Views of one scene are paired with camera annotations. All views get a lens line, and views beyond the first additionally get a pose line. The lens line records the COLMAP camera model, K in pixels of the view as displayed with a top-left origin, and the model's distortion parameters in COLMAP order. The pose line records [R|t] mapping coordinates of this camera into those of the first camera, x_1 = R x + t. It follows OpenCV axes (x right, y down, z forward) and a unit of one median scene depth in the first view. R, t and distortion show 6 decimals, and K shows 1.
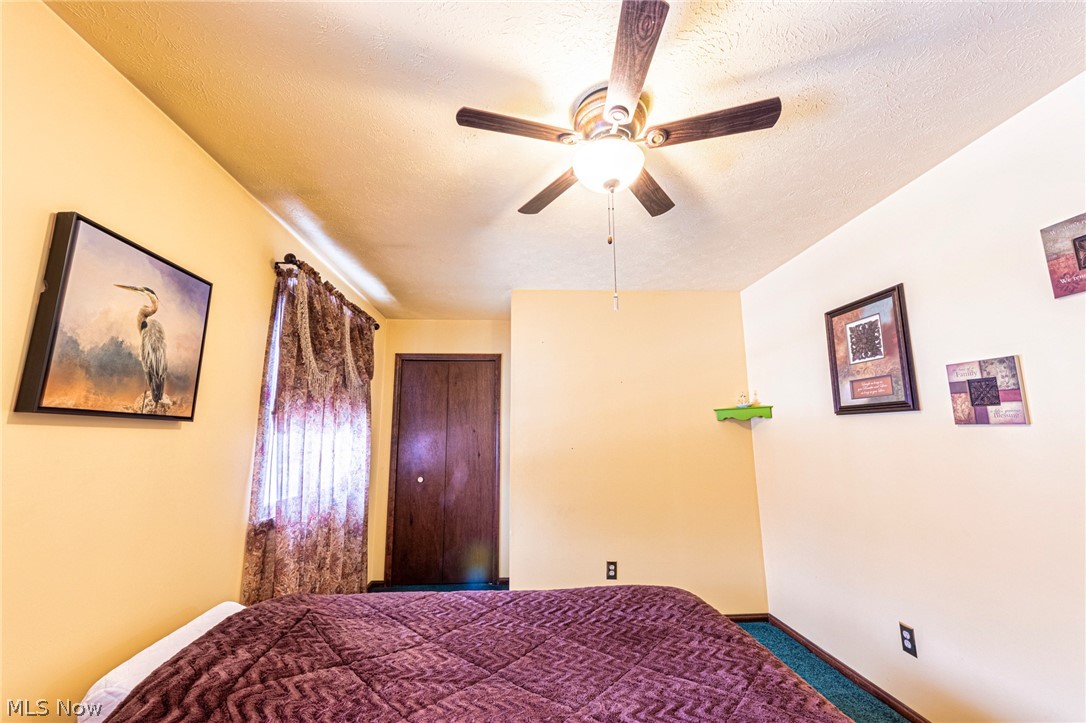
lens RADIAL K [[428.2, 0, 546.7], [0, 428.2, 364.4], [0, 0, 1]] dist [-0.000063, -0.000229]
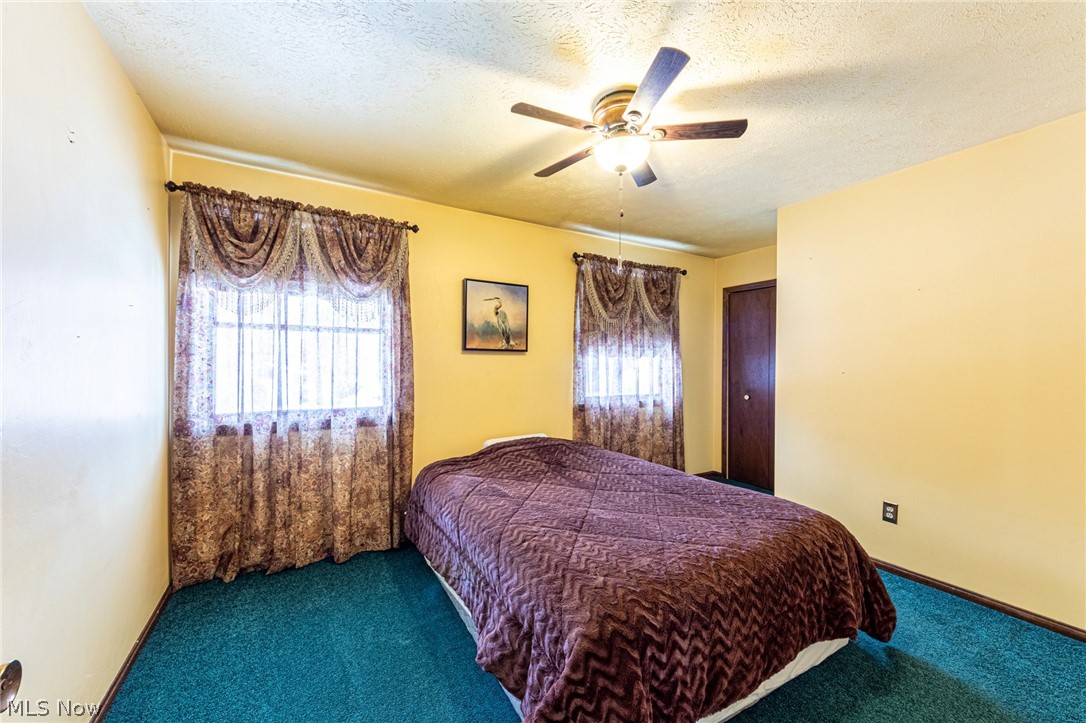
lens RADIAL K [[428.2, 0, 546.7], [0, 428.2, 364.4], [0, 0, 1]] dist [-0.000063, -0.000229]
pose [[0.446825, 0.011871, -0.894542, 0.962506], [0.144548, 0.985816, 0.085284, 0.019936], [0.882866, -0.167412, 0.438771, 0.094779]]
